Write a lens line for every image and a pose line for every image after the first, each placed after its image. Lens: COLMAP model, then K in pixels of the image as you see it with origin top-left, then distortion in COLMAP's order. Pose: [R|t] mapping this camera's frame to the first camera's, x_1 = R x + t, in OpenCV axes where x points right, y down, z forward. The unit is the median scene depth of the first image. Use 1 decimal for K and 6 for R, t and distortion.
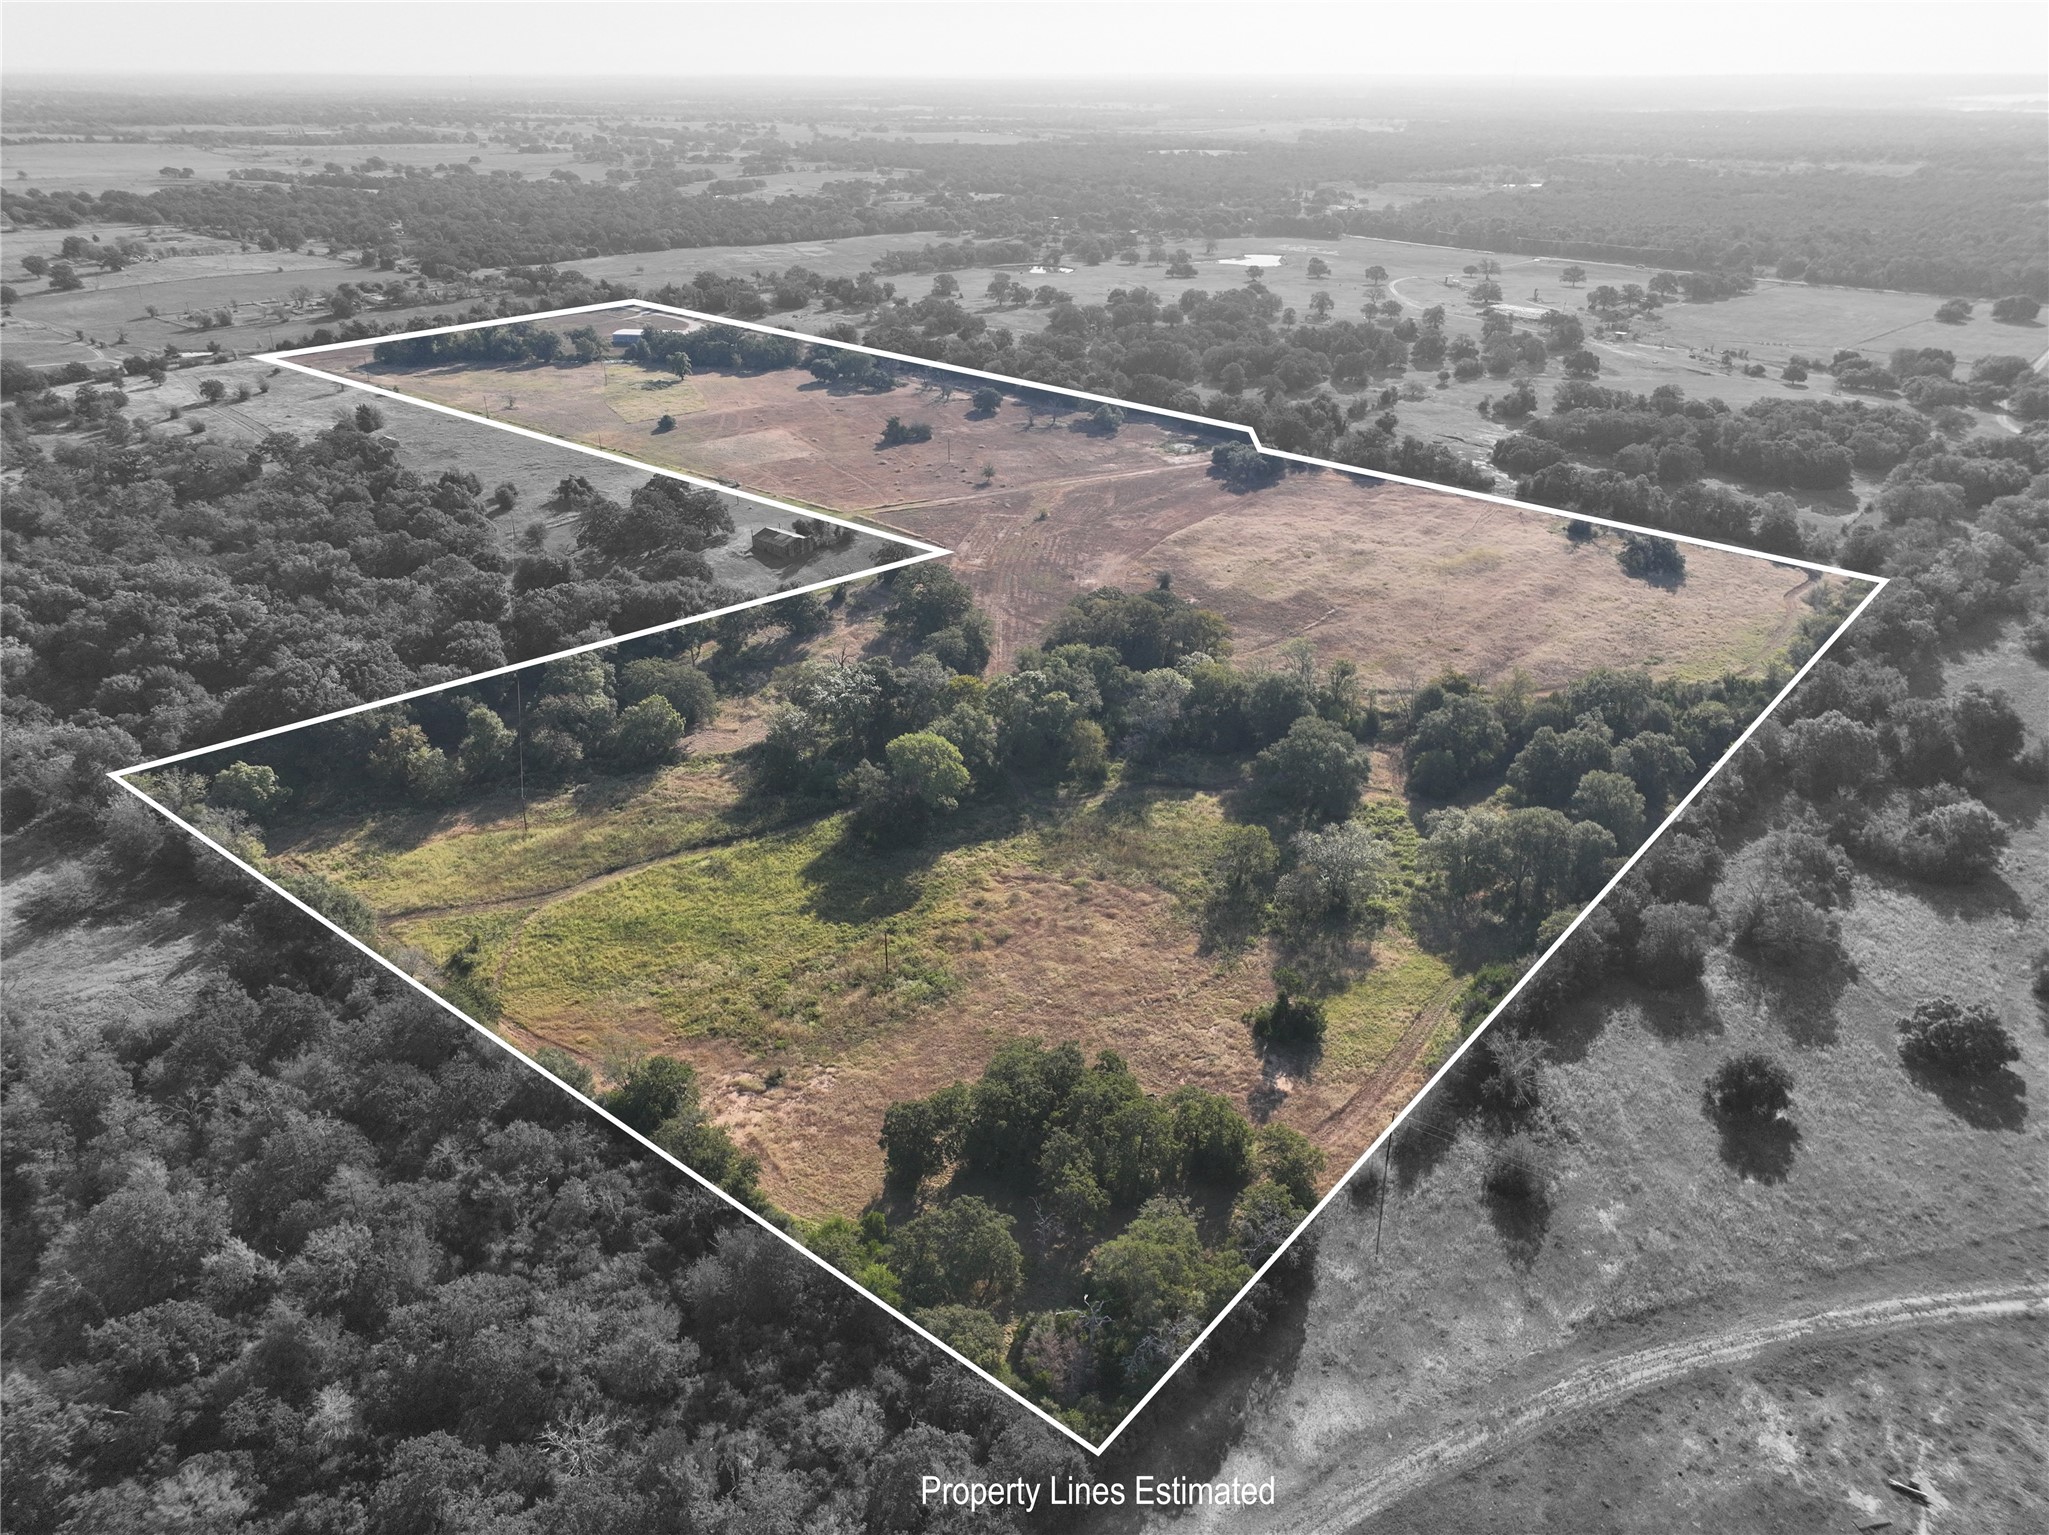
lens RADIAL K [[1438.5, 0, 1017.8], [0, 1438.5, 758.6], [0, 0, 1]] dist [0.000882, 0.014309]
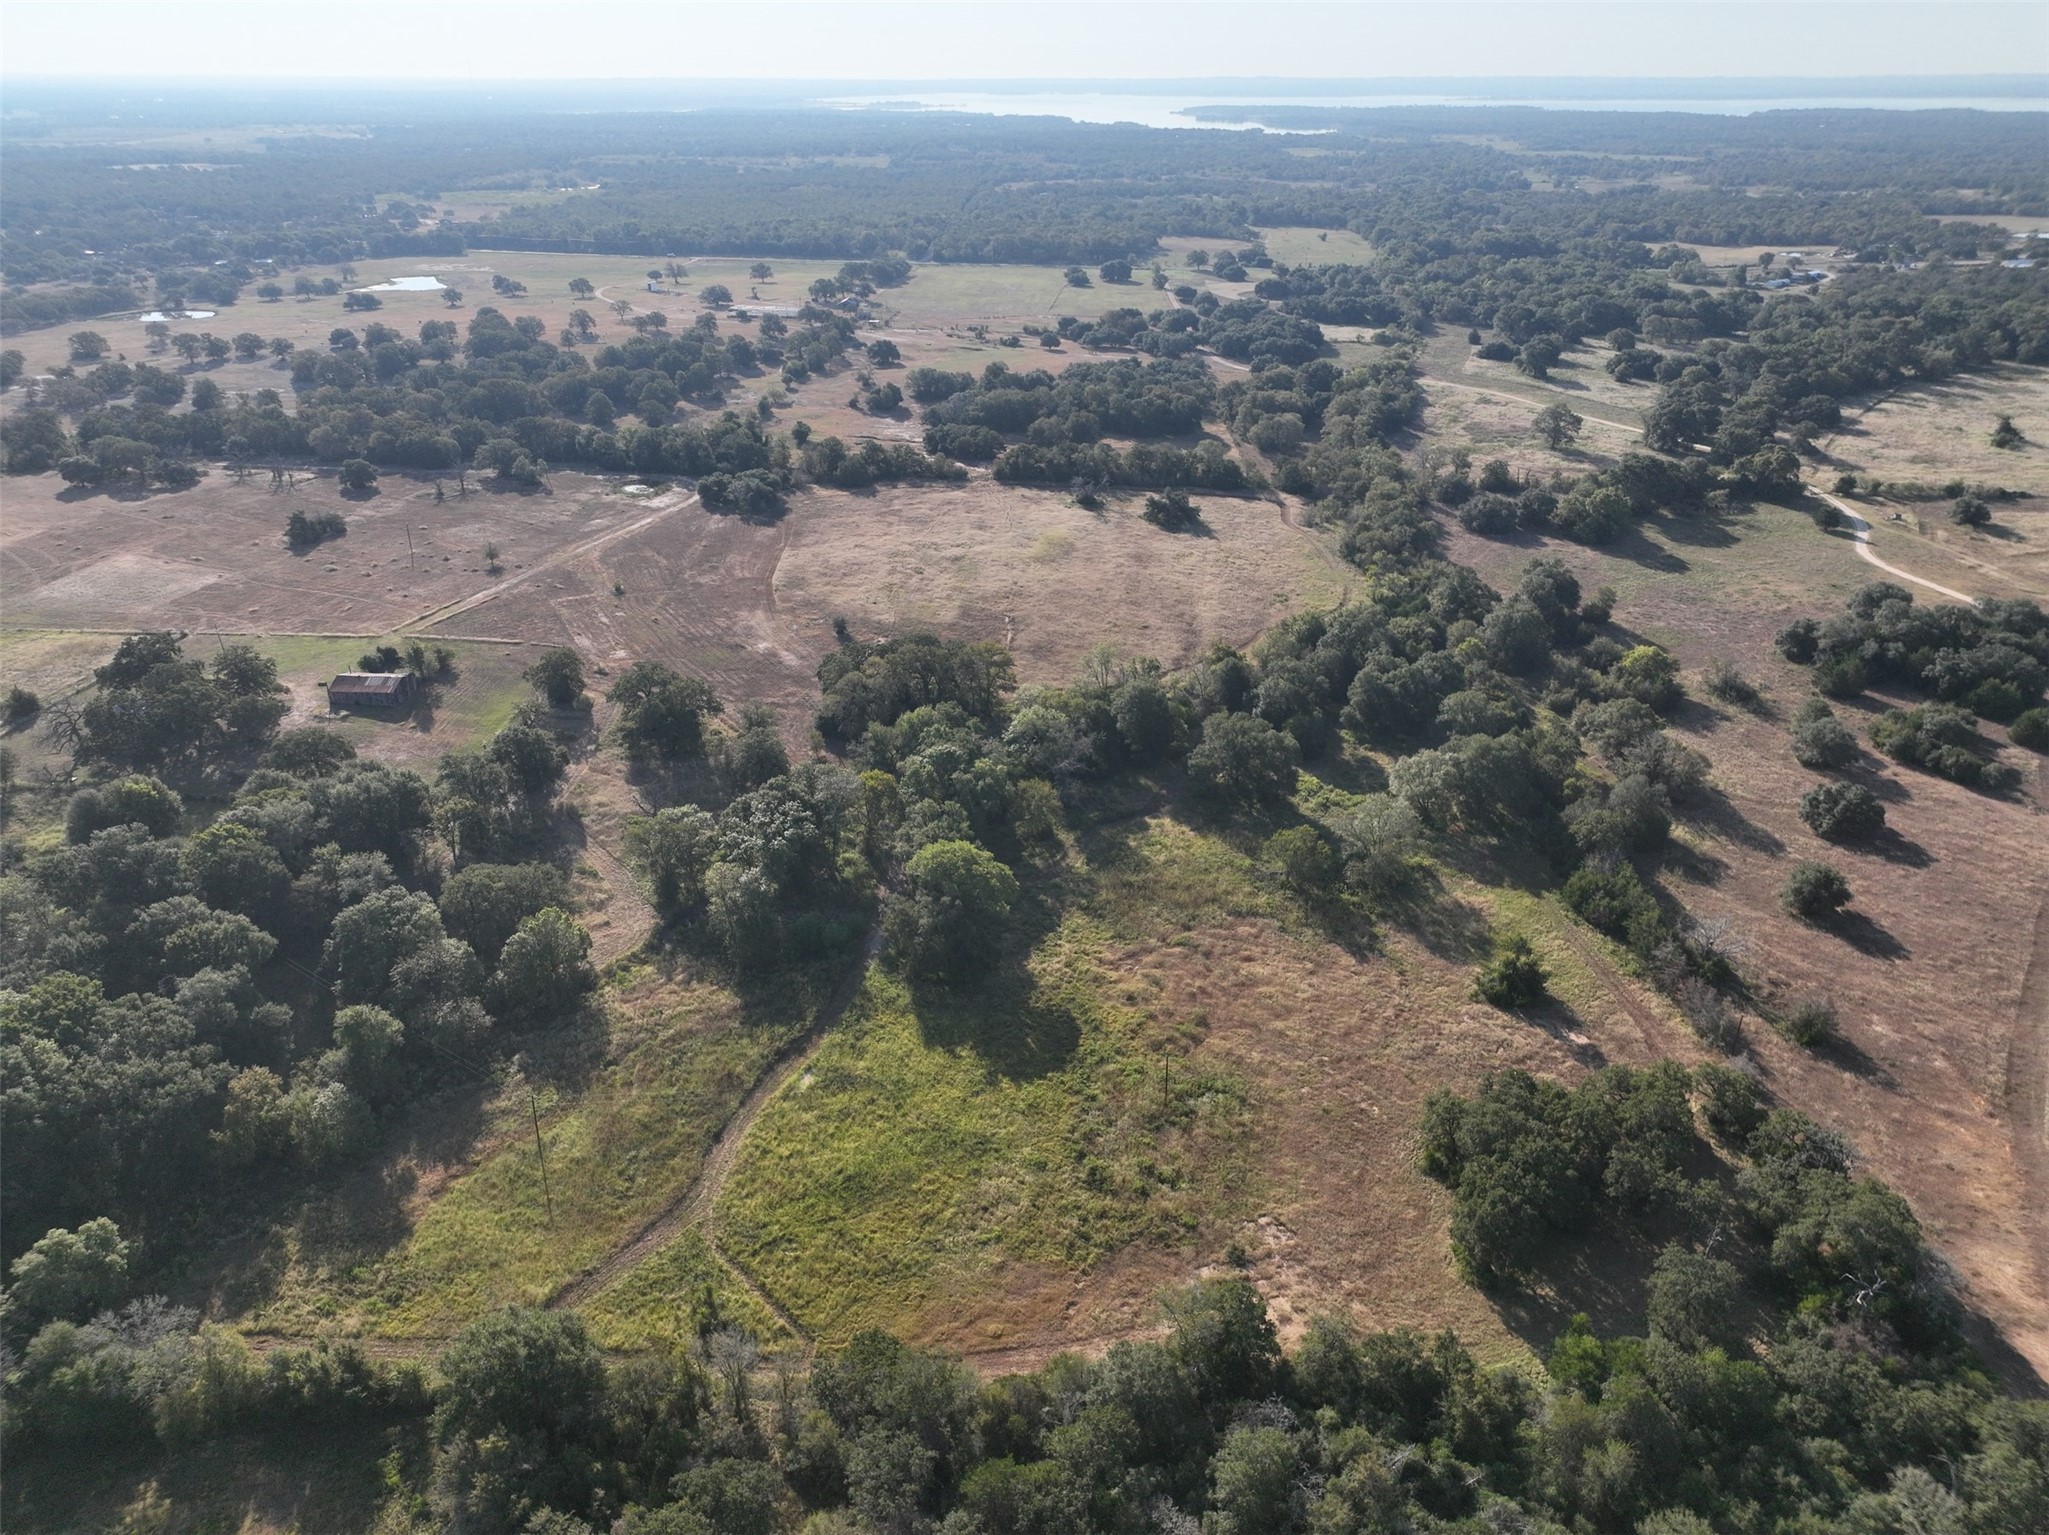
lens RADIAL K [[1438.5, 0, 1026.1], [0, 1438.5, 771.3], [0, 0, 1]] dist [0.000882, 0.014309]
pose [[0.782691, -0.274013, 0.558848, -0.330122], [0.270830, 0.958355, 0.090589, -0.082006], [-0.560398, 0.080449, 0.824307, 0.170530]]
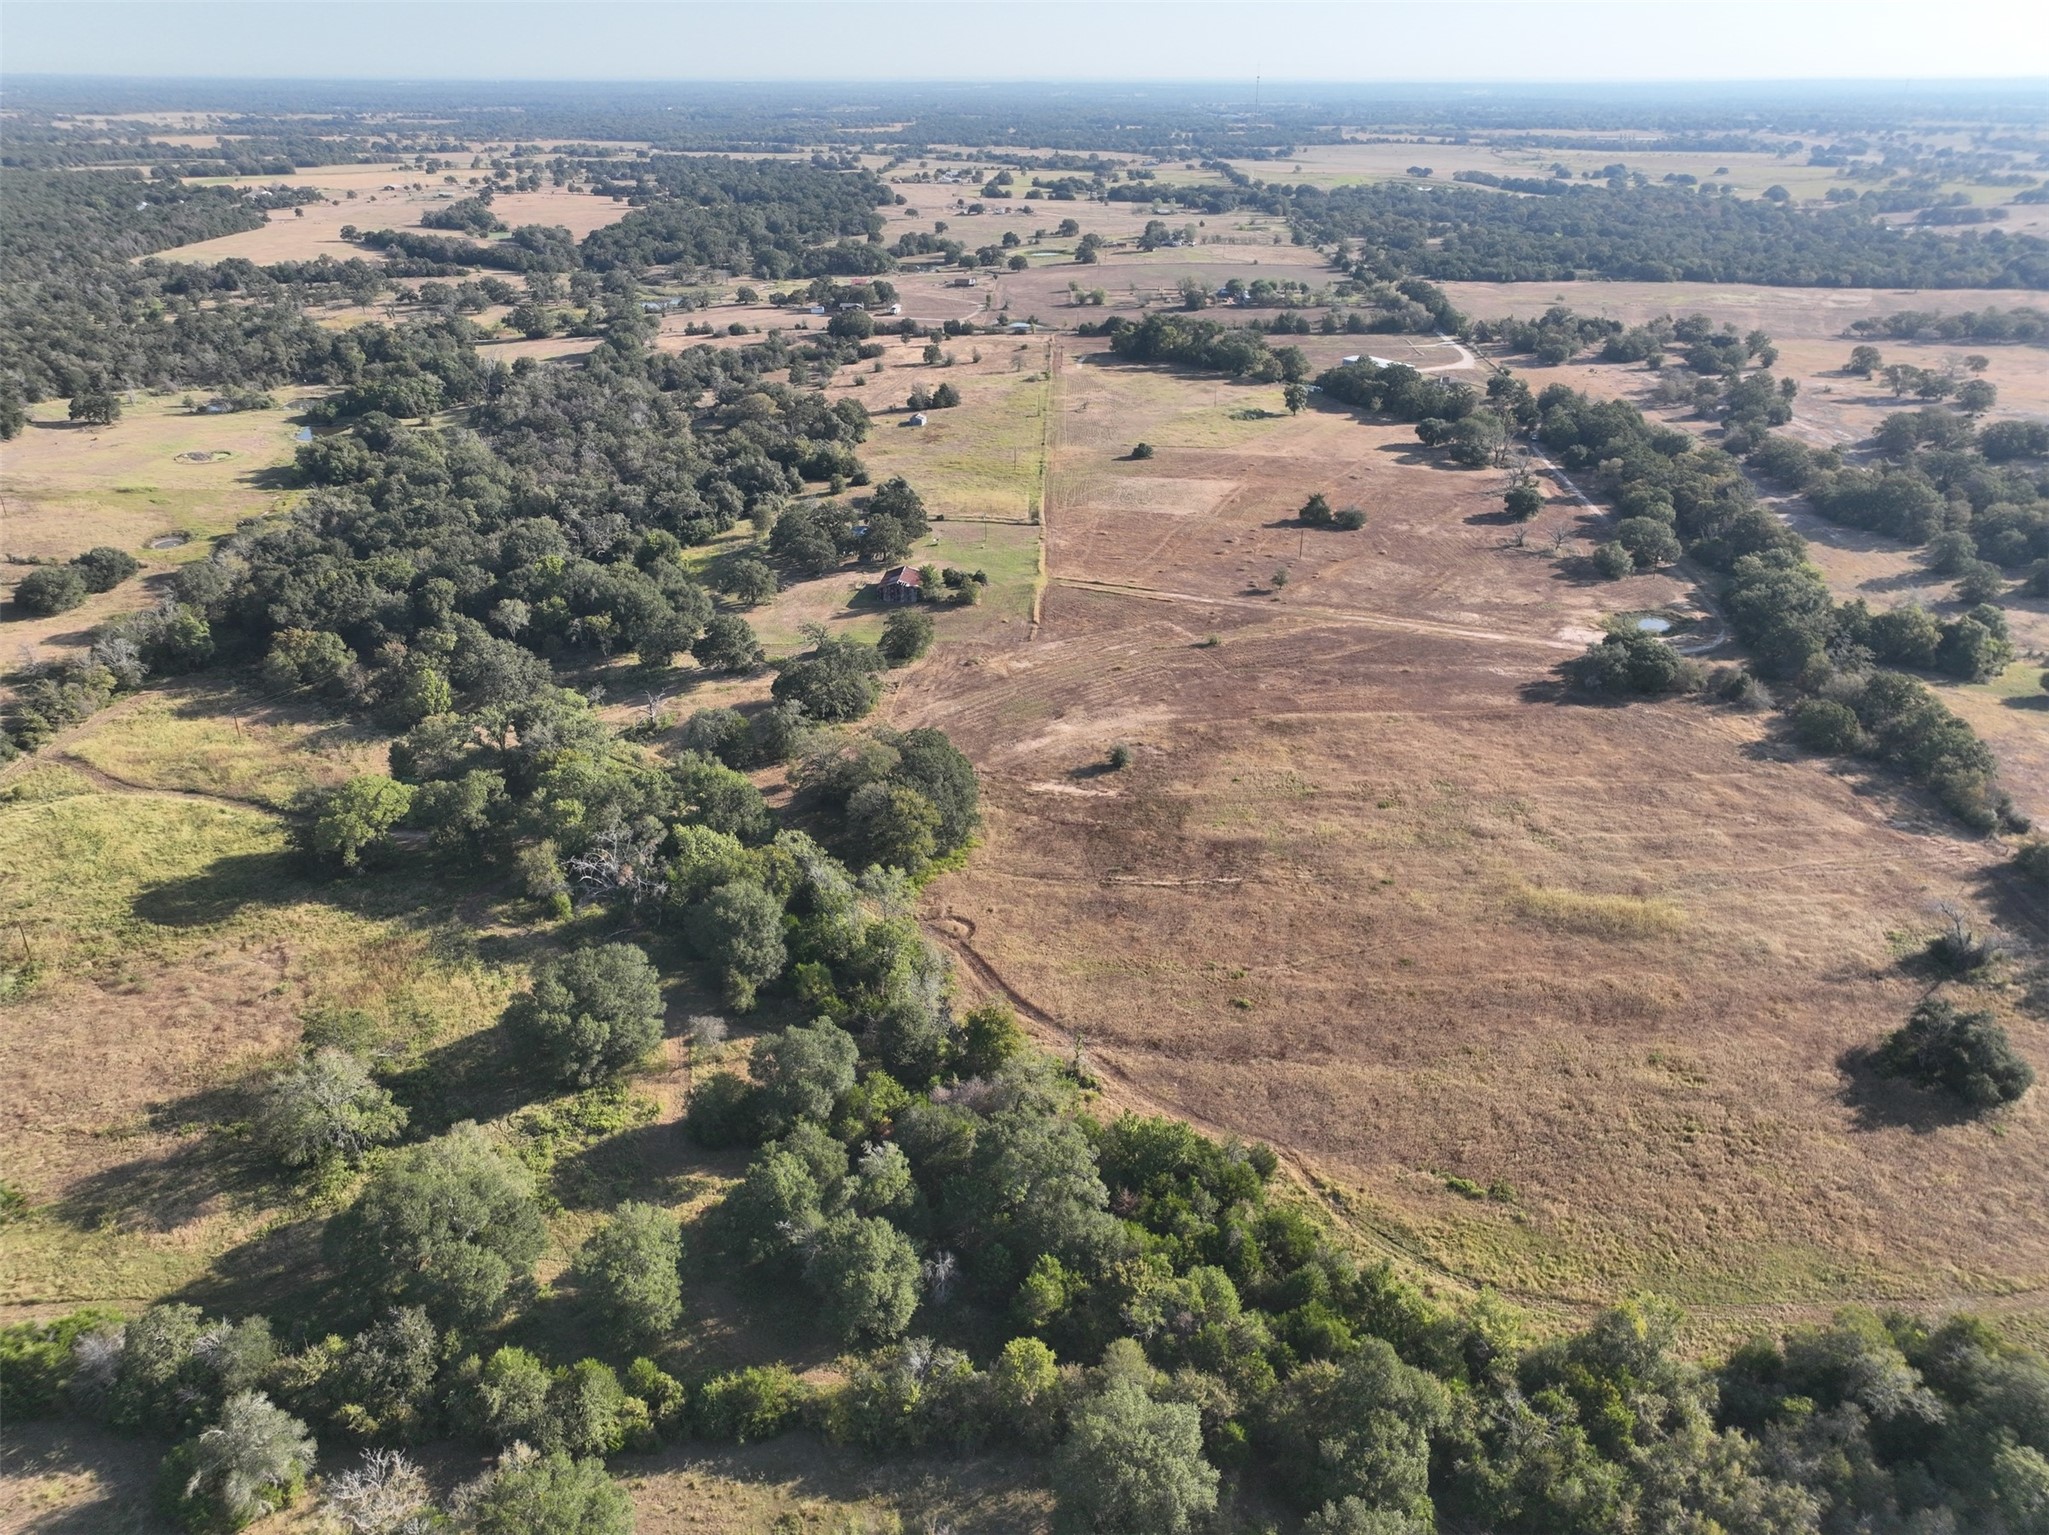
lens RADIAL K [[1438.5, 0, 1023.1], [0, 1438.5, 775.2], [0, 0, 1]] dist [0.000882, 0.014309]
pose [[0.629513, 0.340749, -0.698286, 0.557583], [-0.337296, 0.929455, 0.149479, -0.197510], [0.699961, 0.141430, 0.700038, 0.422152]]
